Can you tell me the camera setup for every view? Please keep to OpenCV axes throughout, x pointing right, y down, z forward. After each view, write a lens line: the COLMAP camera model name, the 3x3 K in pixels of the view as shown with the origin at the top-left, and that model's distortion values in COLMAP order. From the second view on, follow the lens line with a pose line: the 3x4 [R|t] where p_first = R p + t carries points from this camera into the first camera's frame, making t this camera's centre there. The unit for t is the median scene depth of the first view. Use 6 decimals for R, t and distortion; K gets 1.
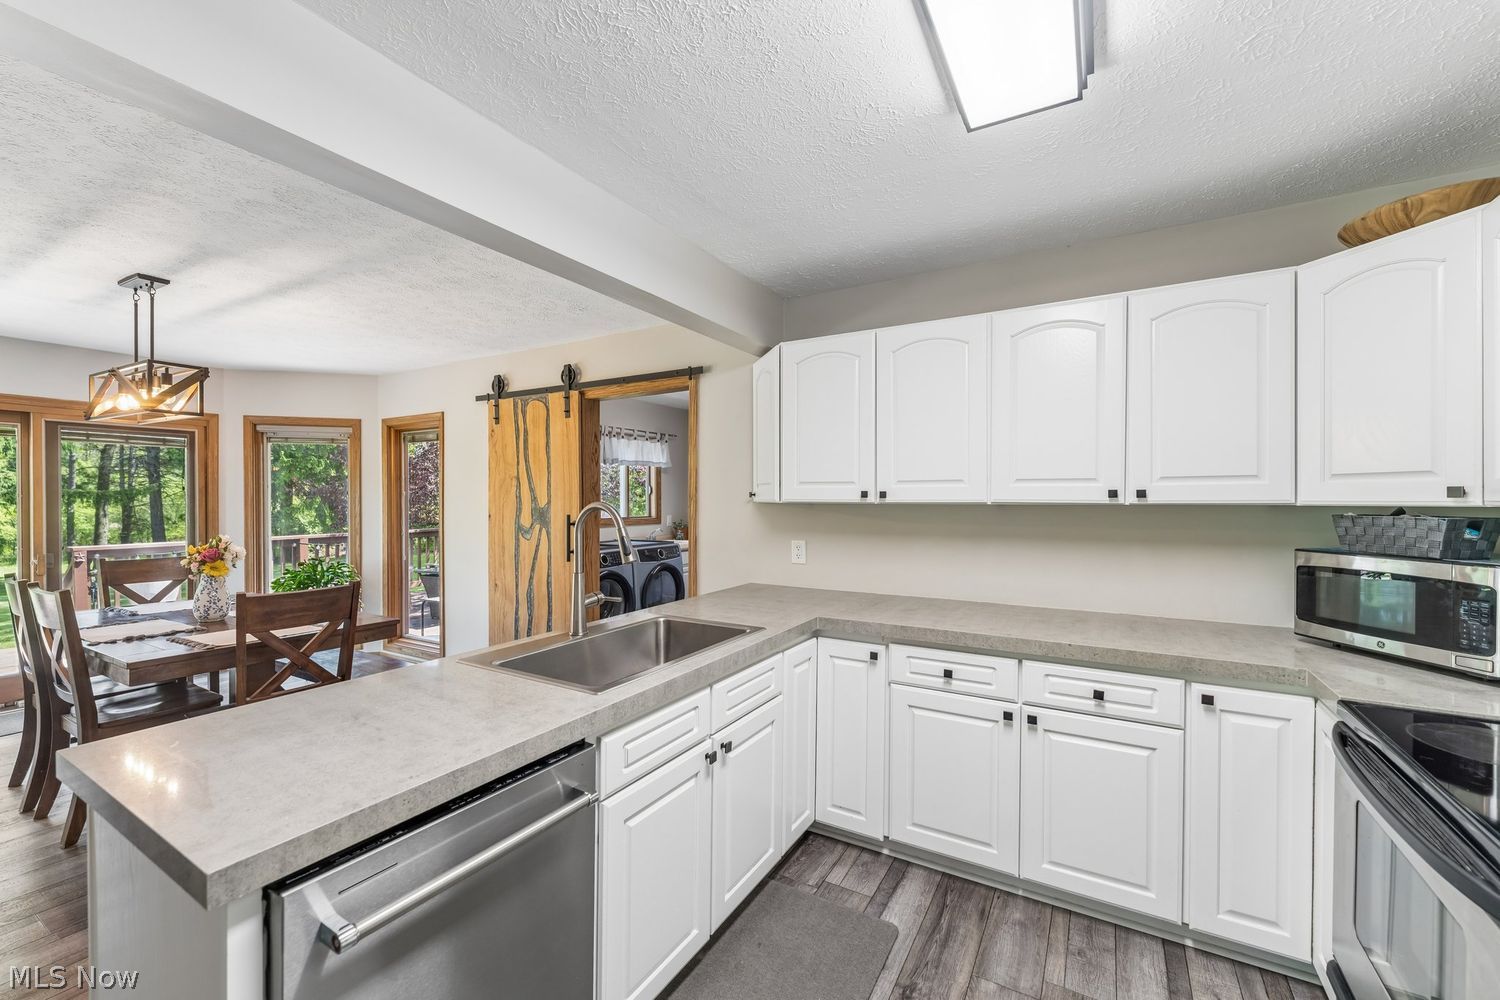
lens RADIAL K [[610.3, 0, 718.0], [0, 610.3, 505.4], [0, 0, 1]] dist [0.000856, 0.000168]
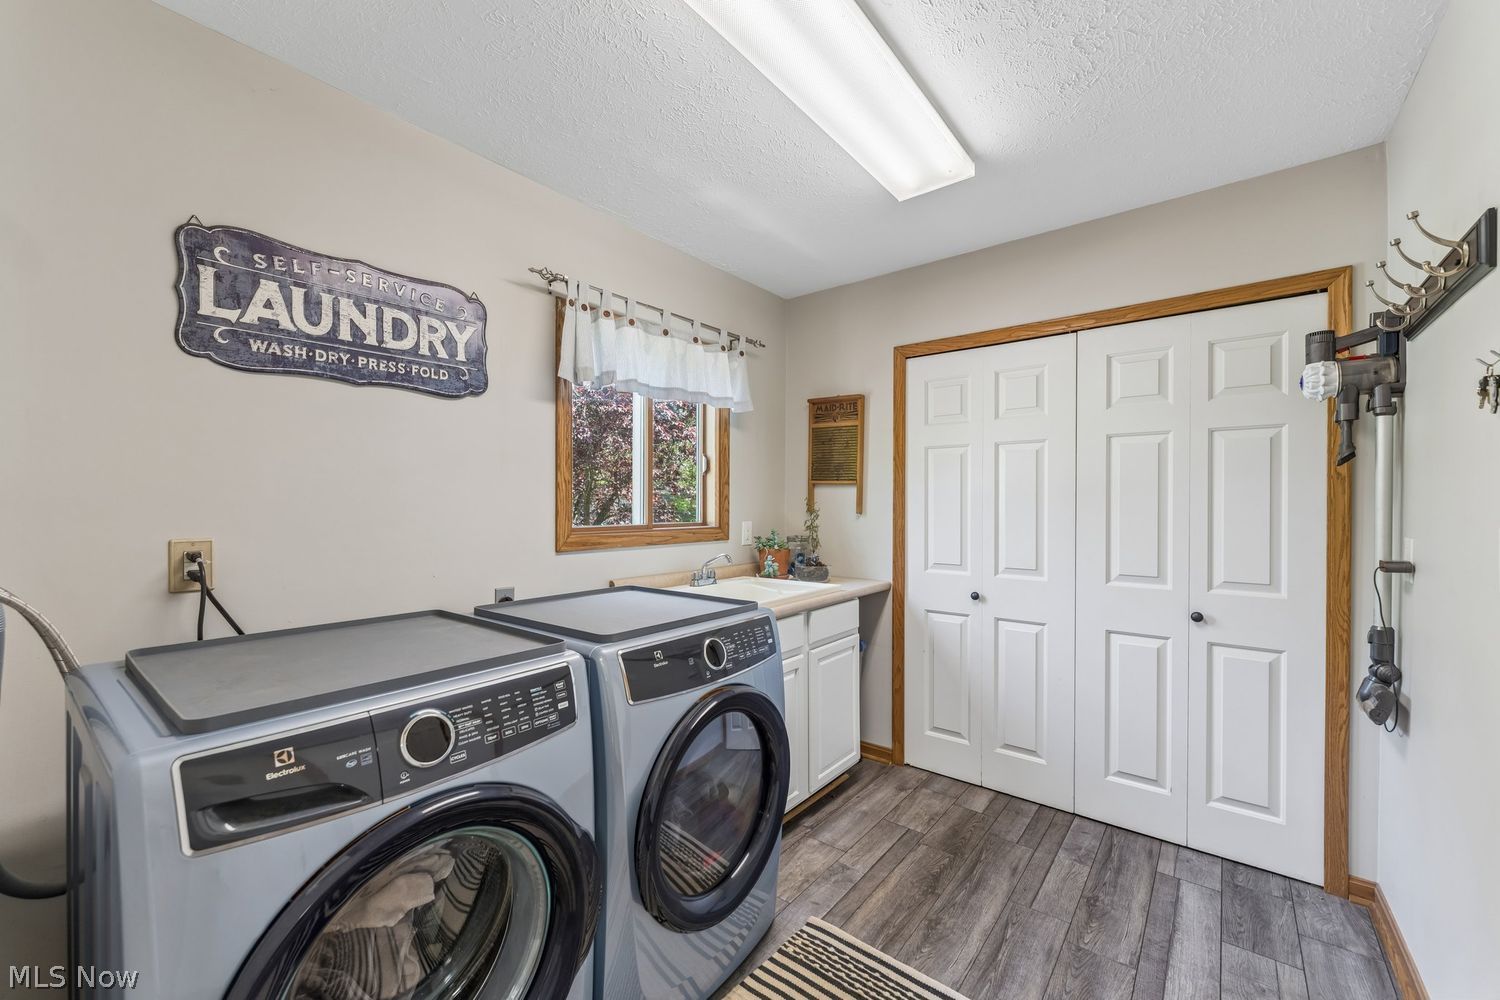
lens RADIAL K [[610.3, 0, 738.5], [0, 610.3, 503.4], [0, 0, 1]] dist [0.000856, 0.000168]
pose [[0.995336, 0.010570, -0.095892, -0.073933], [-0.010810, 0.999940, -0.001983, 0.007679], [0.095866, 0.003010, 0.995390, 0.945327]]
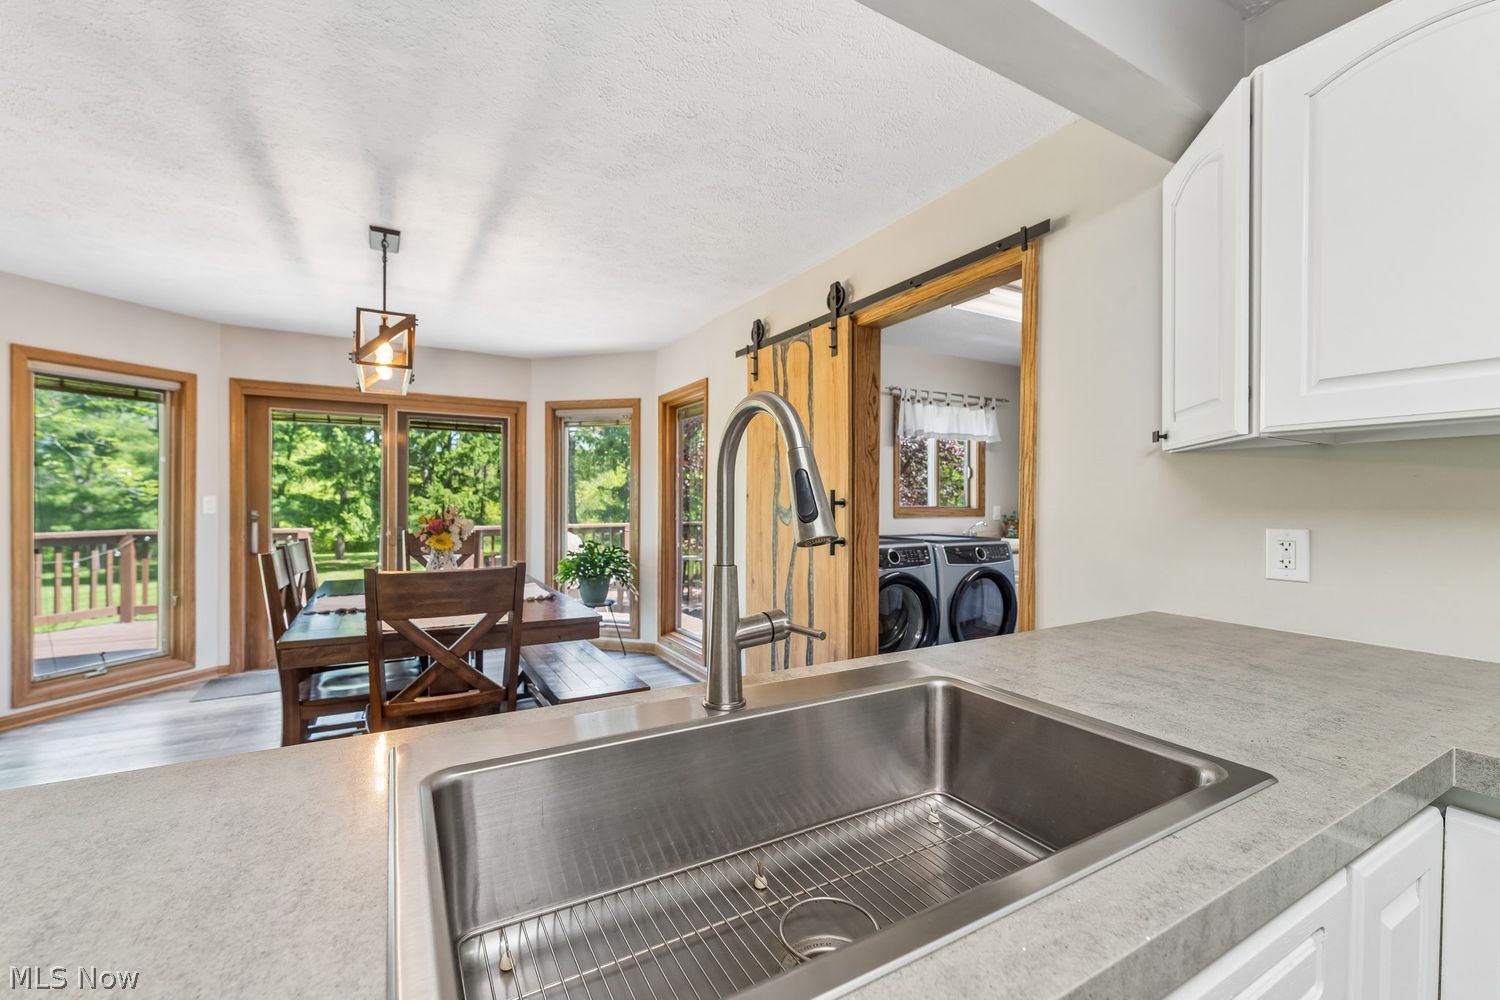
lens RADIAL K [[610.3, 0, 714.3], [0, 610.3, 503.7], [0, 0, 1]] dist [0.000856, 0.000168]
pose [[0.865646, 0.005920, -0.500622, -0.007194], [-0.008499, 0.999960, -0.002872, 0.032439], [0.500584, 0.006741, 0.865662, 0.292408]]
